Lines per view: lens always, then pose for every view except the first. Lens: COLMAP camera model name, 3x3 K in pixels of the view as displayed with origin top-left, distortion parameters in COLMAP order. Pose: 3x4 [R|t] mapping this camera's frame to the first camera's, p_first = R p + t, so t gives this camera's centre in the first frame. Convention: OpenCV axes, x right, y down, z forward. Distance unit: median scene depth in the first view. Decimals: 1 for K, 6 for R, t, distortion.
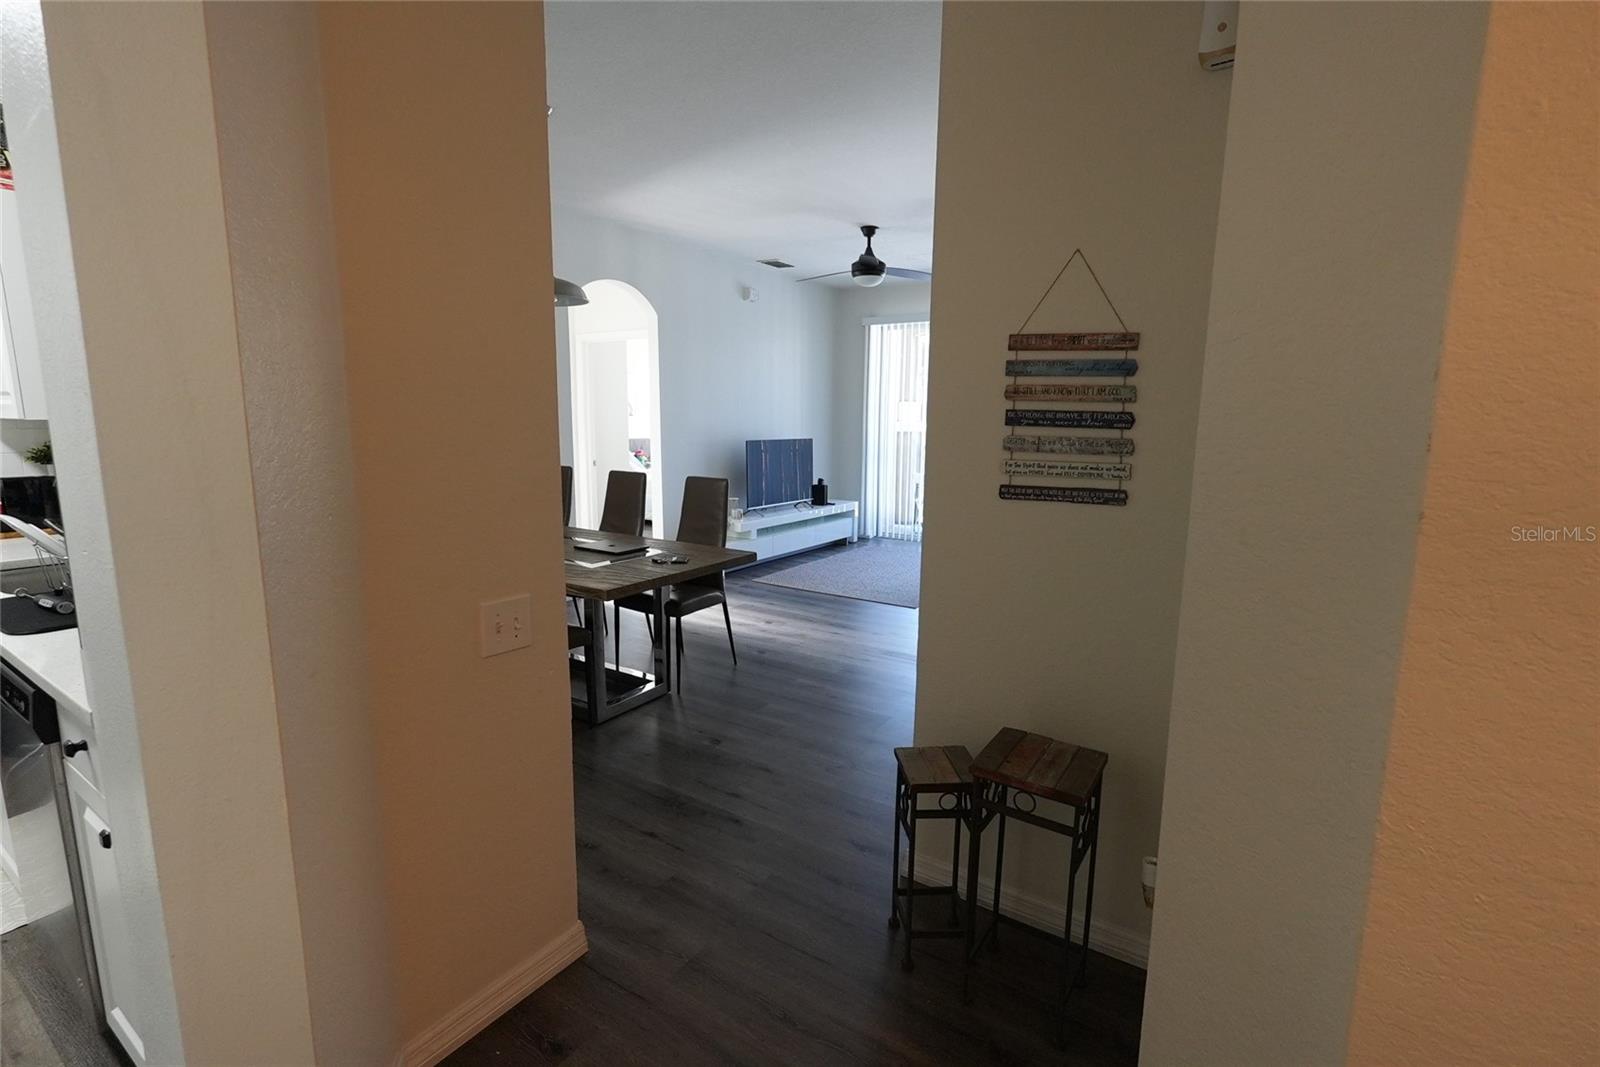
lens RADIAL K [[736.6, 0, 791.8], [0, 736.6, 533.9], [0, 0, 1]] dist [0.000574, 0.000584]
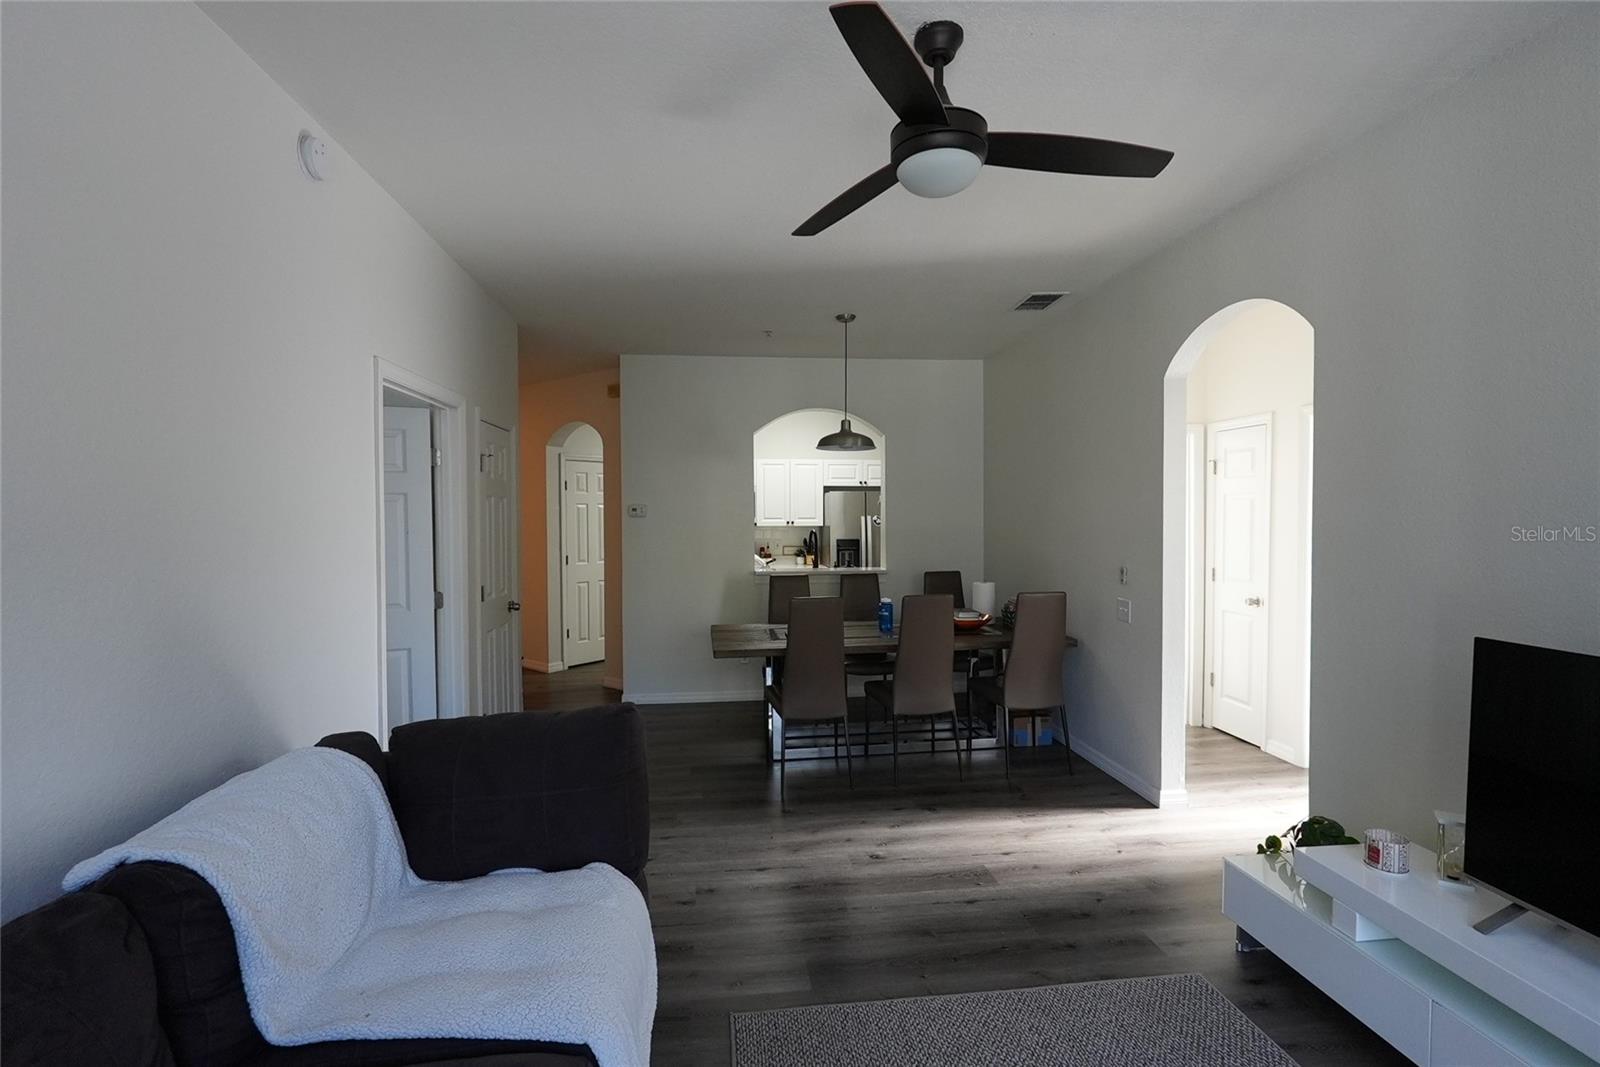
lens RADIAL K [[736.6, 0, 791.8], [0, 736.6, 533.9], [0, 0, 1]] dist [0.000574, 0.000584]
pose [[-0.764529, 0.007965, -0.644540, 0.275870], [-0.108483, 0.984071, 0.140838, -0.150903], [0.635395, 0.177596, -0.751487, 0.882760]]
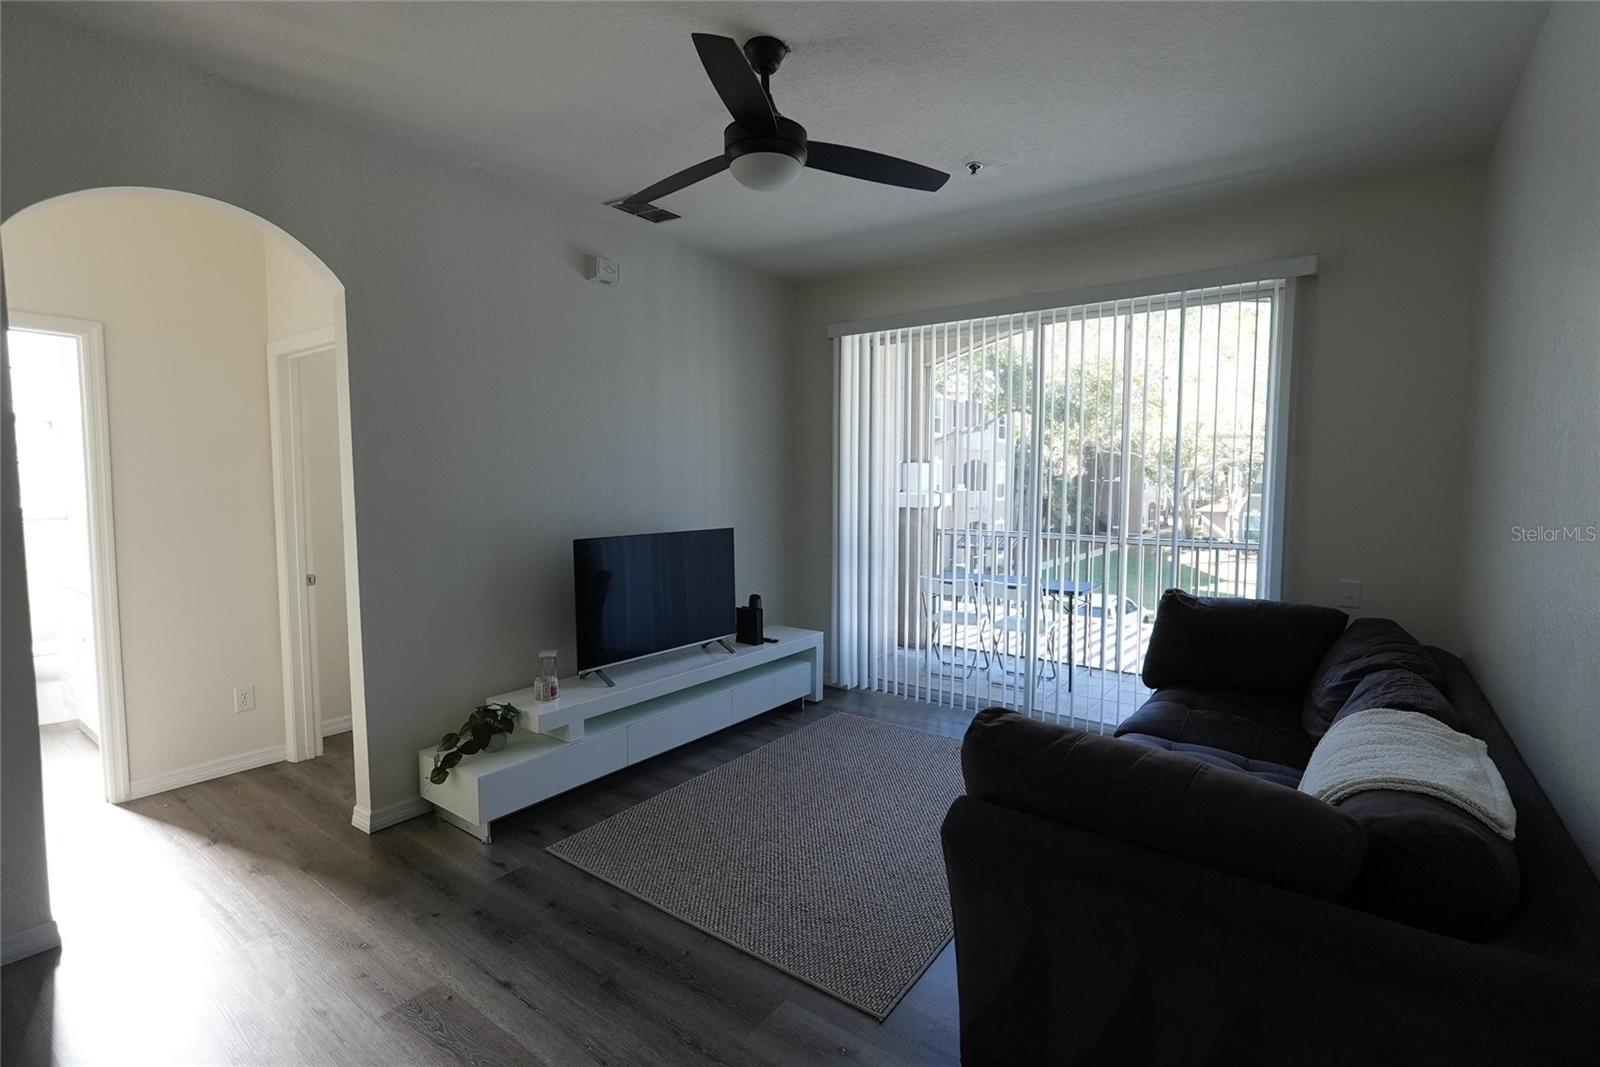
lens RADIAL K [[736.6, 0, 791.8], [0, 736.6, 533.9], [0, 0, 1]] dist [0.000574, 0.000584]
pose [[0.998864, -0.004349, -0.047455, 0.096682], [0.000279, 0.996344, -0.085432, -0.074157], [0.047653, 0.085321, 0.995213, 0.425988]]
